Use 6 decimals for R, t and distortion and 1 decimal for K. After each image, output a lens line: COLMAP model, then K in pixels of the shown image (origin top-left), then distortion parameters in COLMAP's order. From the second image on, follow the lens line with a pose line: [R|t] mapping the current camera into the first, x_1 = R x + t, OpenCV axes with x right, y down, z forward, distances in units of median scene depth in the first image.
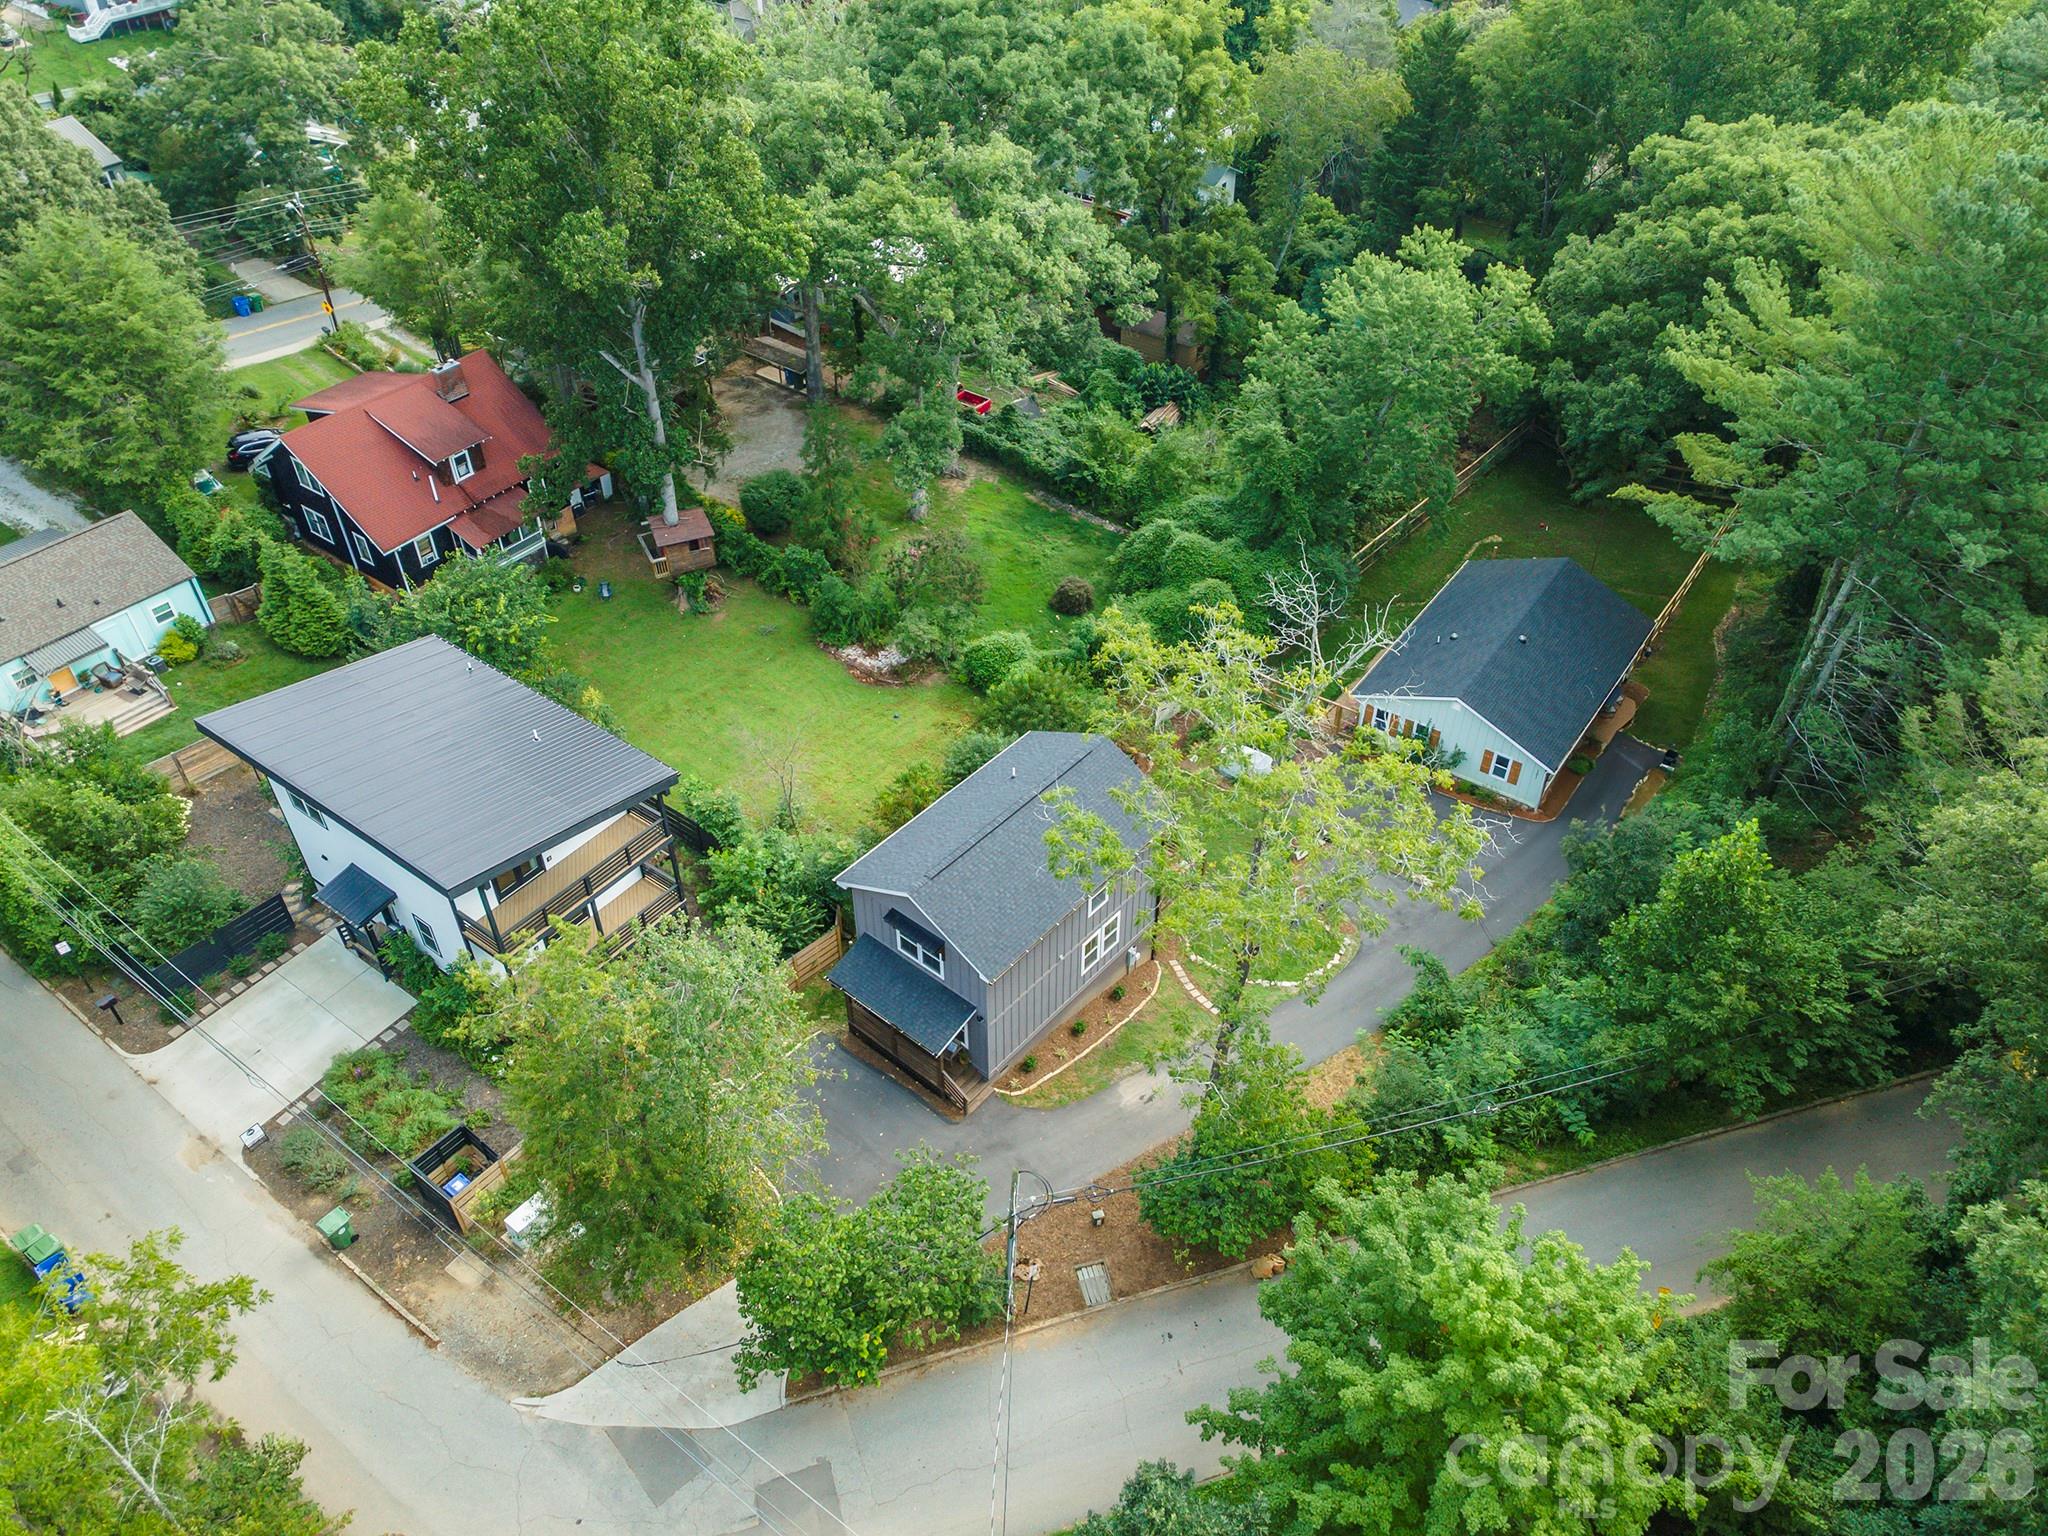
lens RADIAL K [[1429.5, 0, 1012.7], [0, 1429.5, 766.4], [0, 0, 1]] dist [0.044042, -0.004103]
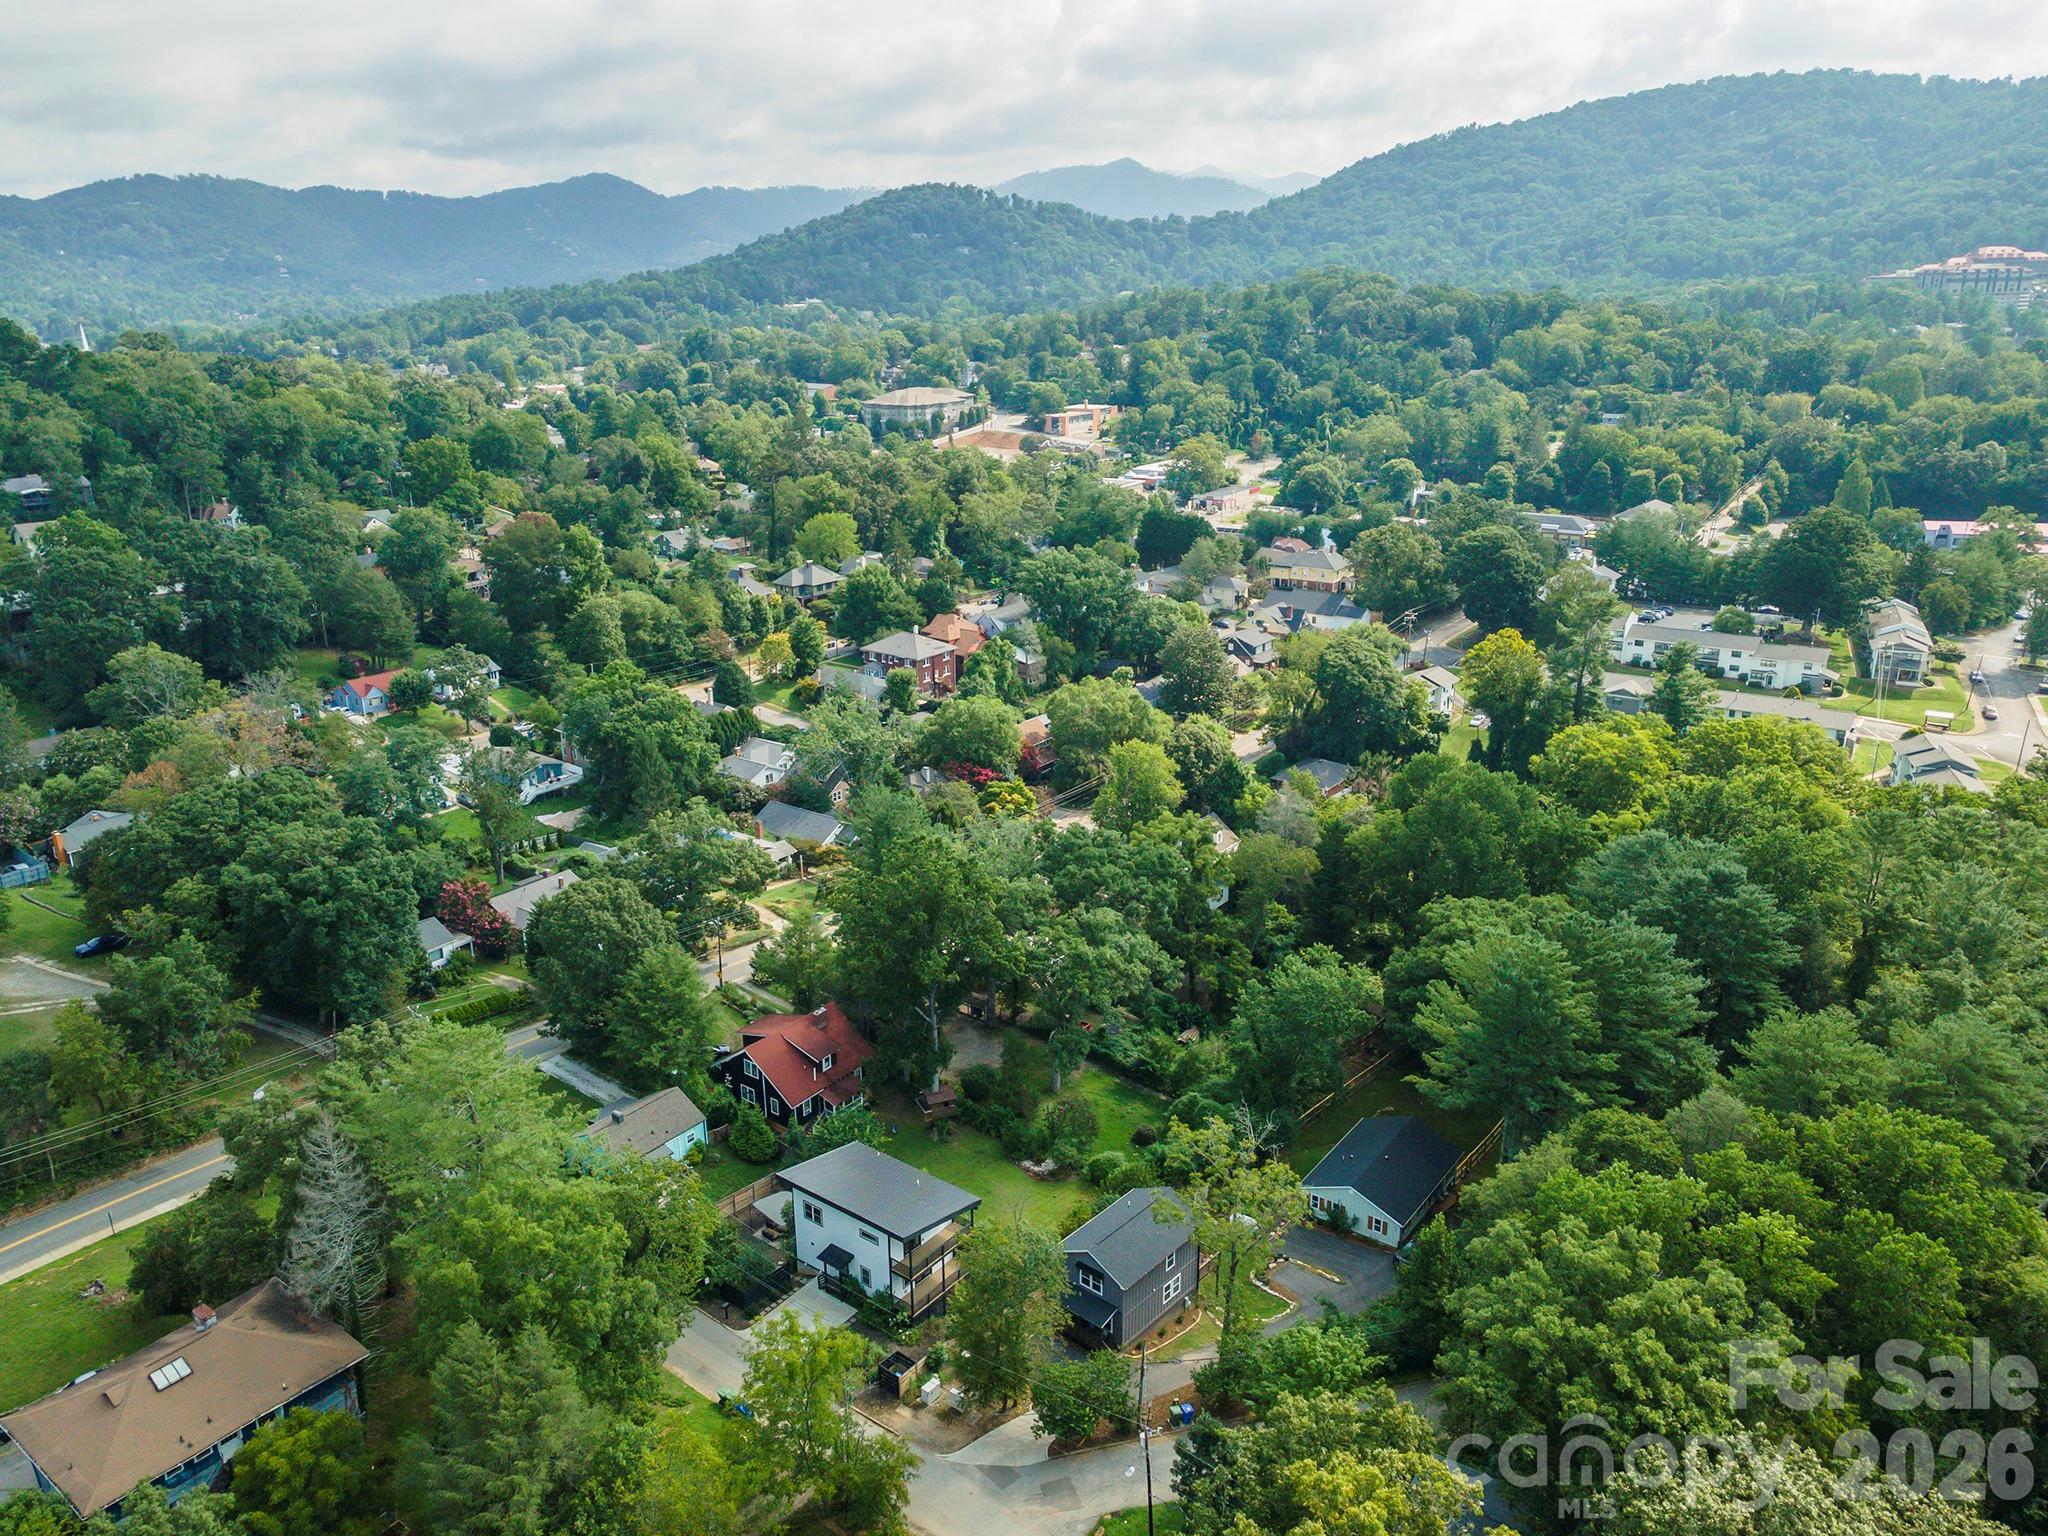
lens RADIAL K [[1441.9, 0, 1020.2], [0, 1441.9, 761.9], [0, 0, 1]] dist [0.044417, -0.001165]
pose [[0.999881, 0.000178, -0.015421, -0.096097], [-0.006328, 0.916604, -0.399746, 0.199246], [0.014064, 0.399796, 0.916496, -0.955840]]
